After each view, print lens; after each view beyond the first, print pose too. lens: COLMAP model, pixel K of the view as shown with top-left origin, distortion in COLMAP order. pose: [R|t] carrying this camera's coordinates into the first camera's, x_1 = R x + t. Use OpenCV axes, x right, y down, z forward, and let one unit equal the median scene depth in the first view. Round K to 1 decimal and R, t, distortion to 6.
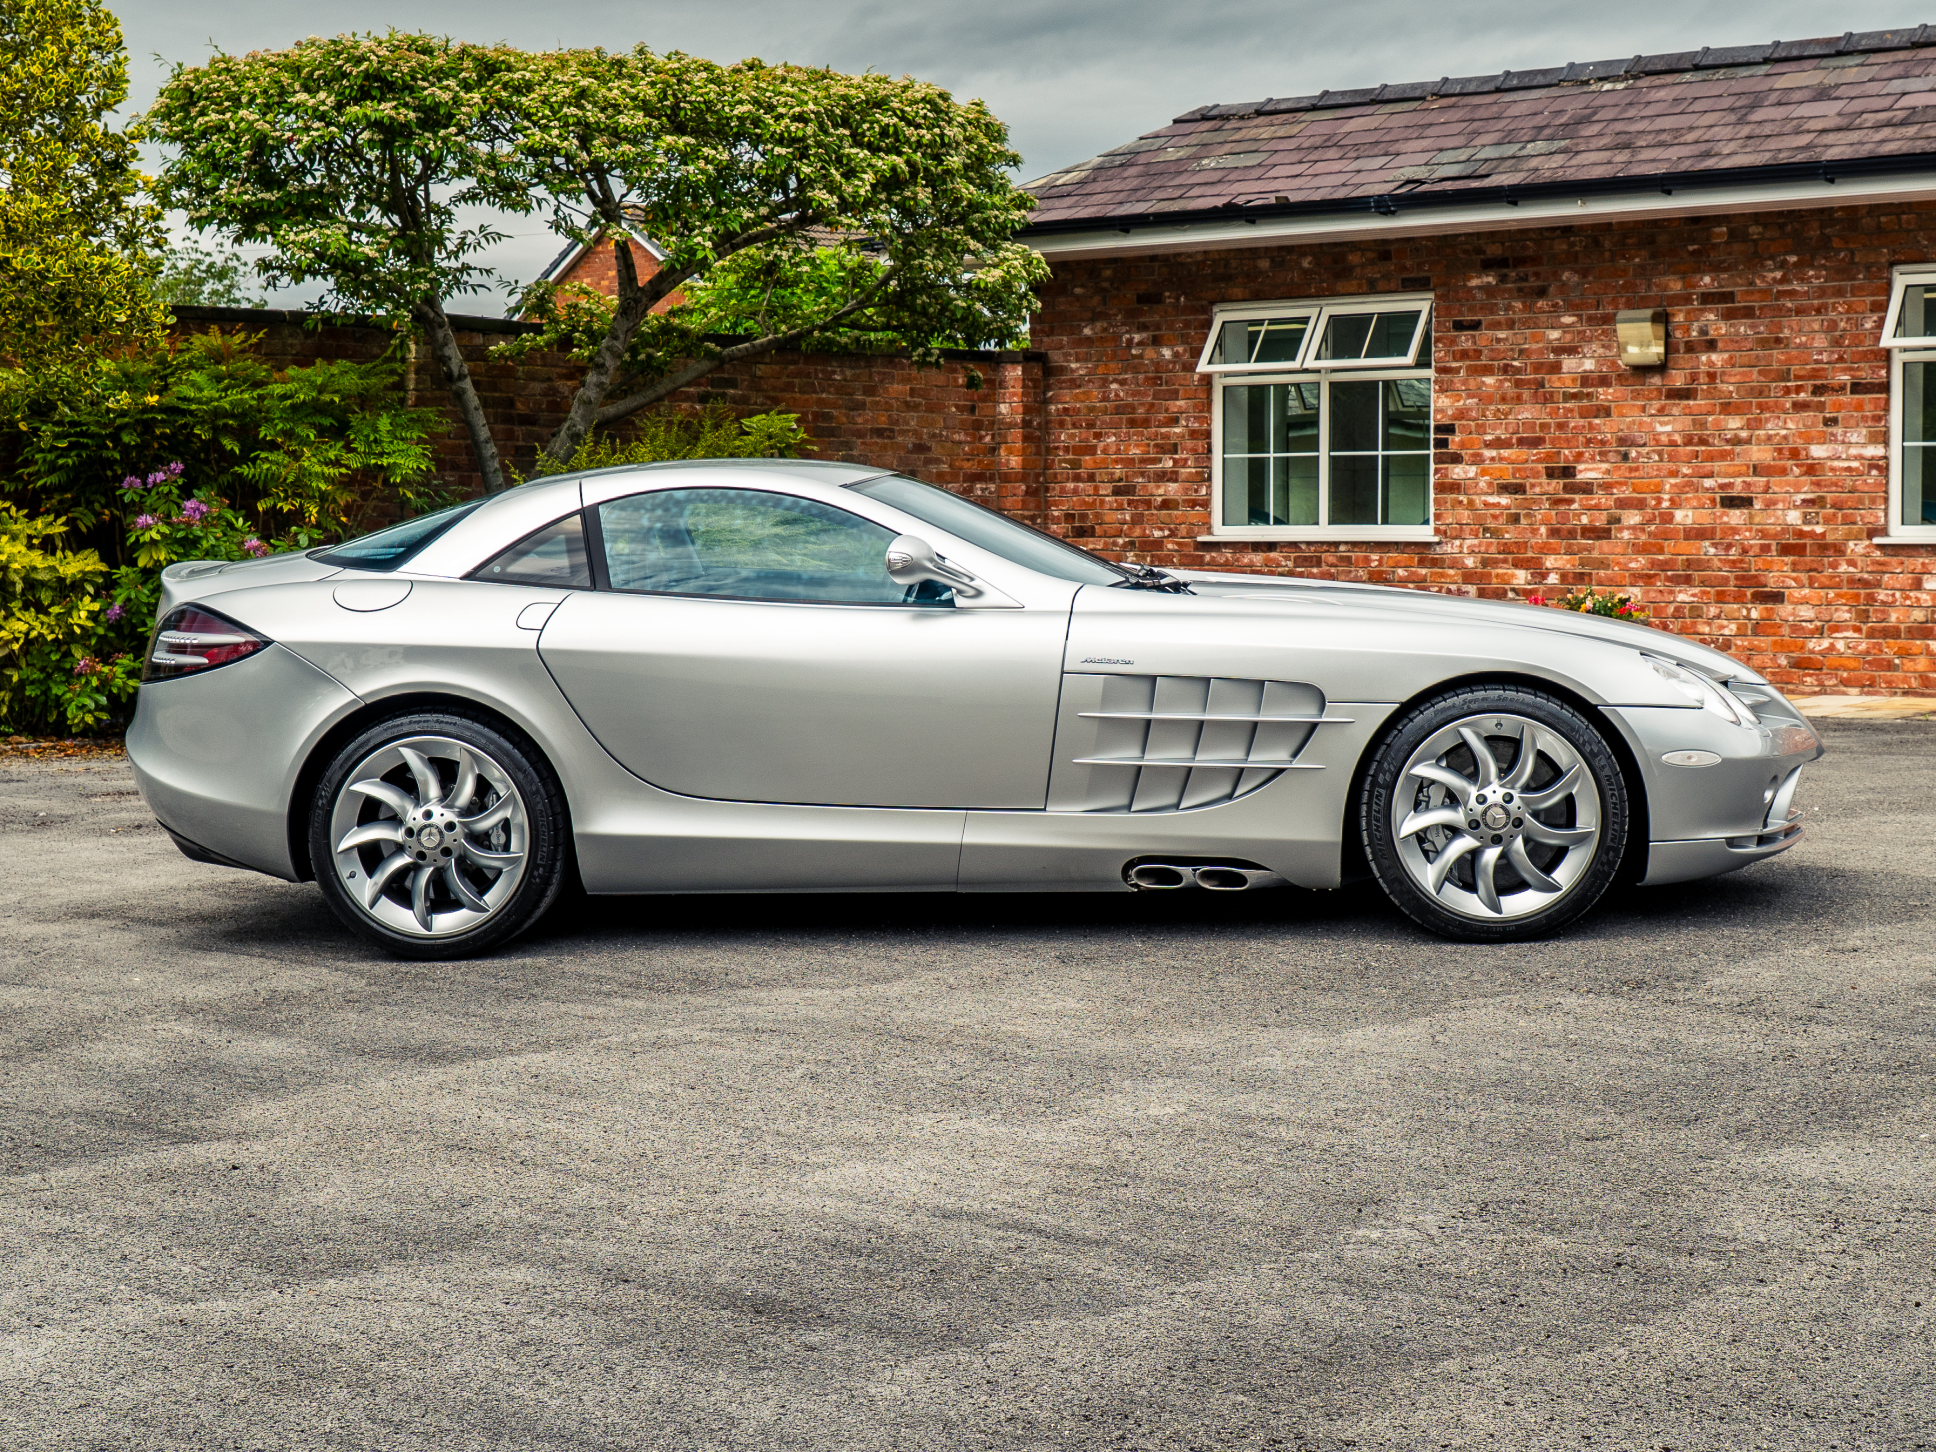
lens RADIAL K [[2978.3, 0, 1030.1], [0, 2978.3, 649.7], [0, 0, 1]] dist [-0.018126, 0.000000]
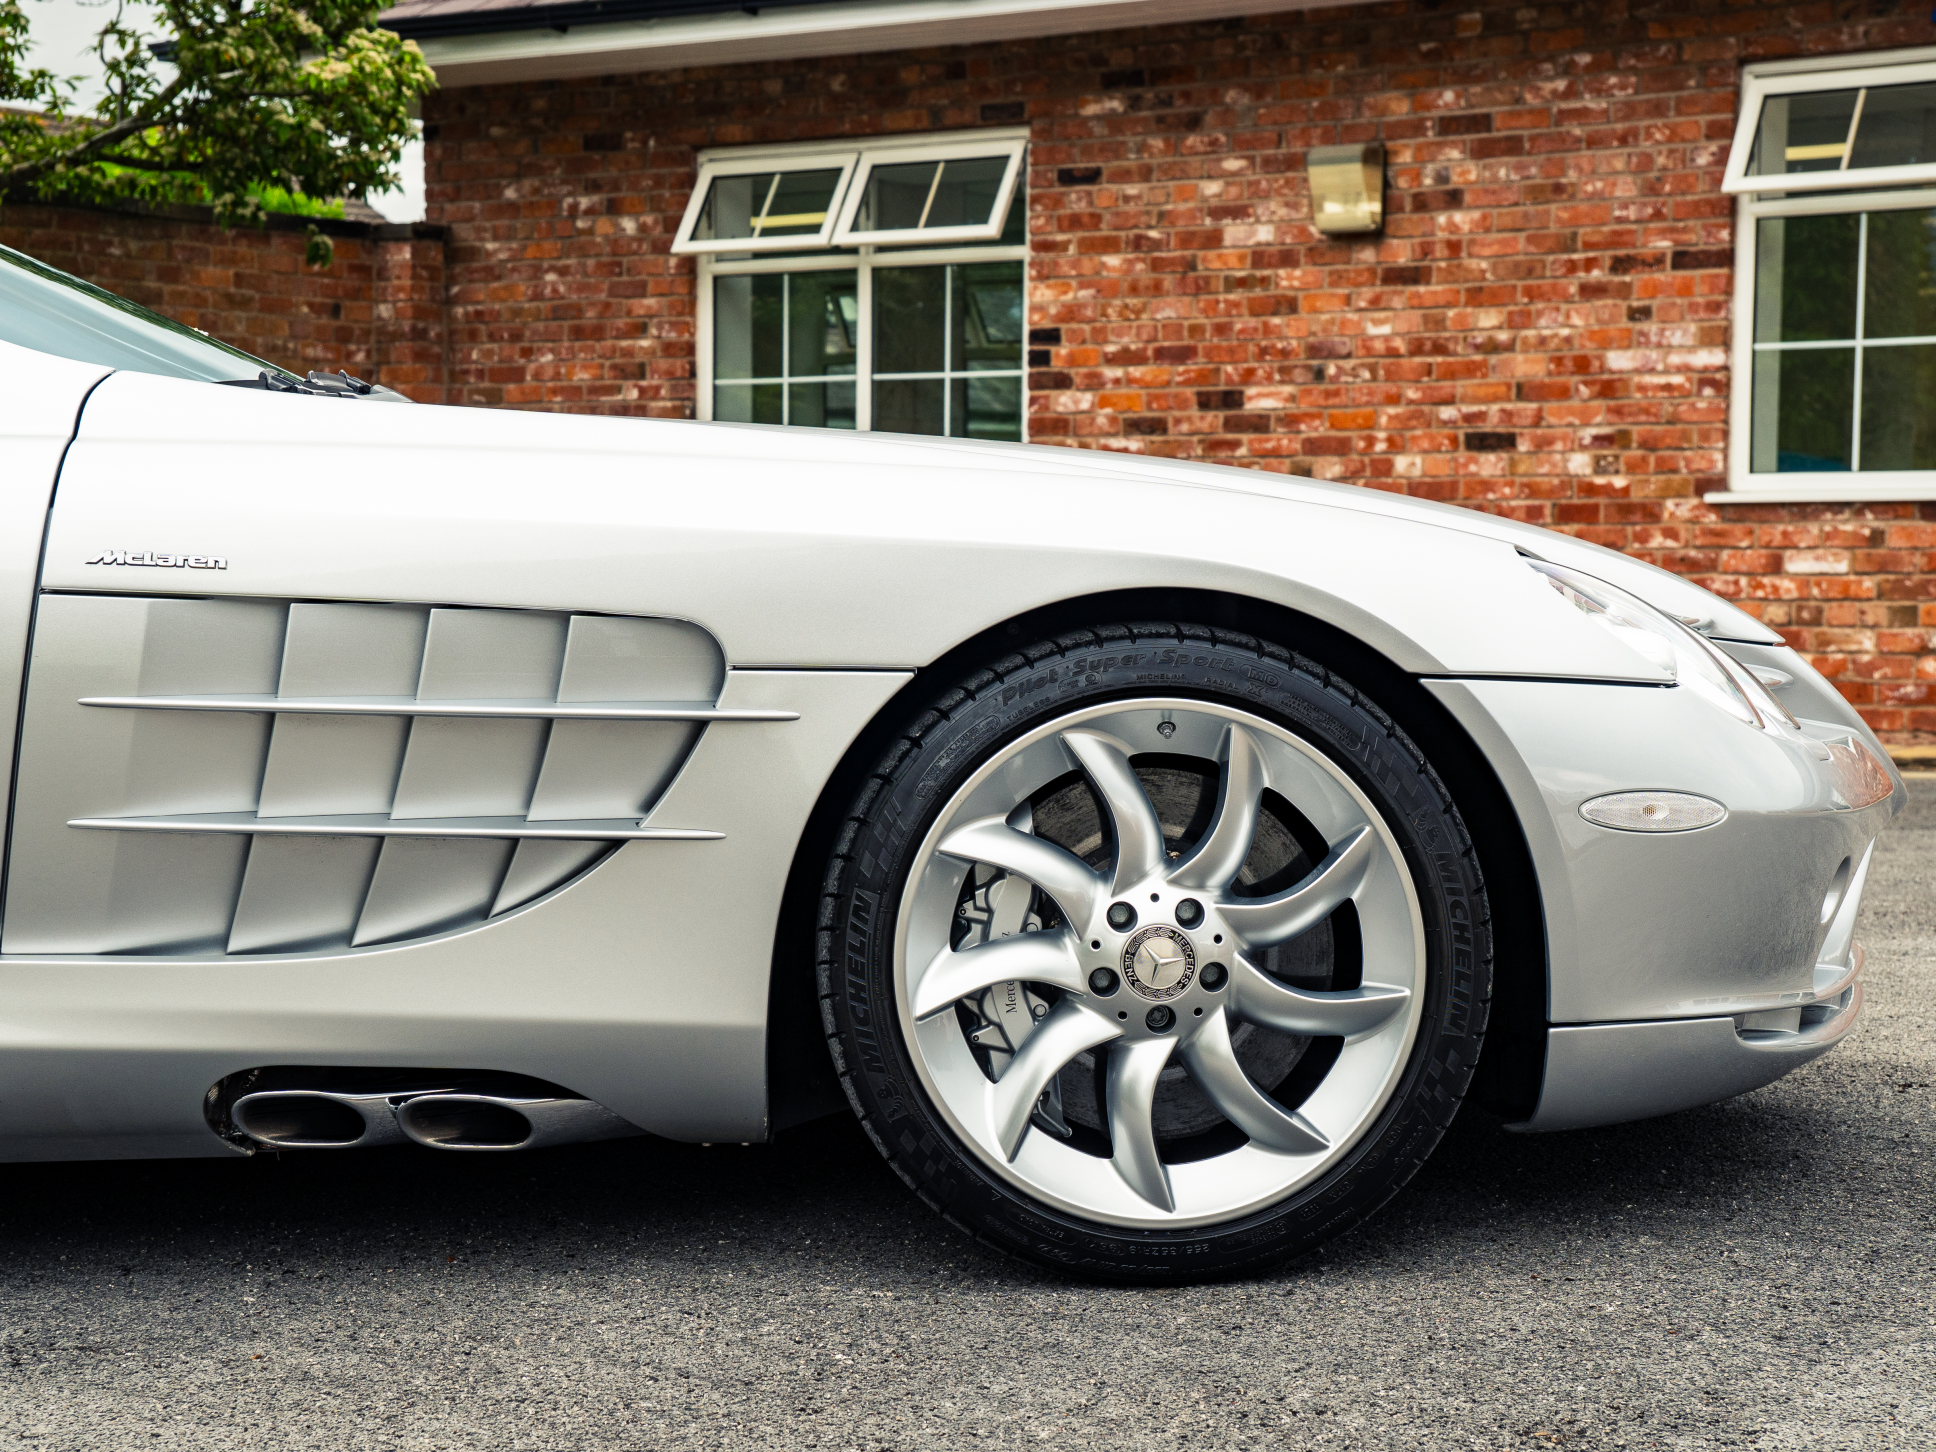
lens RADIAL K [[3496.5, 0, 956.4], [0, 3496.5, 717.0], [0, 0, 1]] dist [0.240871, 0.000000]
pose [[0.993725, 0.002402, 0.111824, 0.036861], [-0.002362, 0.999997, -0.000489, 0.011418], [-0.111825, 0.000222, 0.993728, 0.256192]]
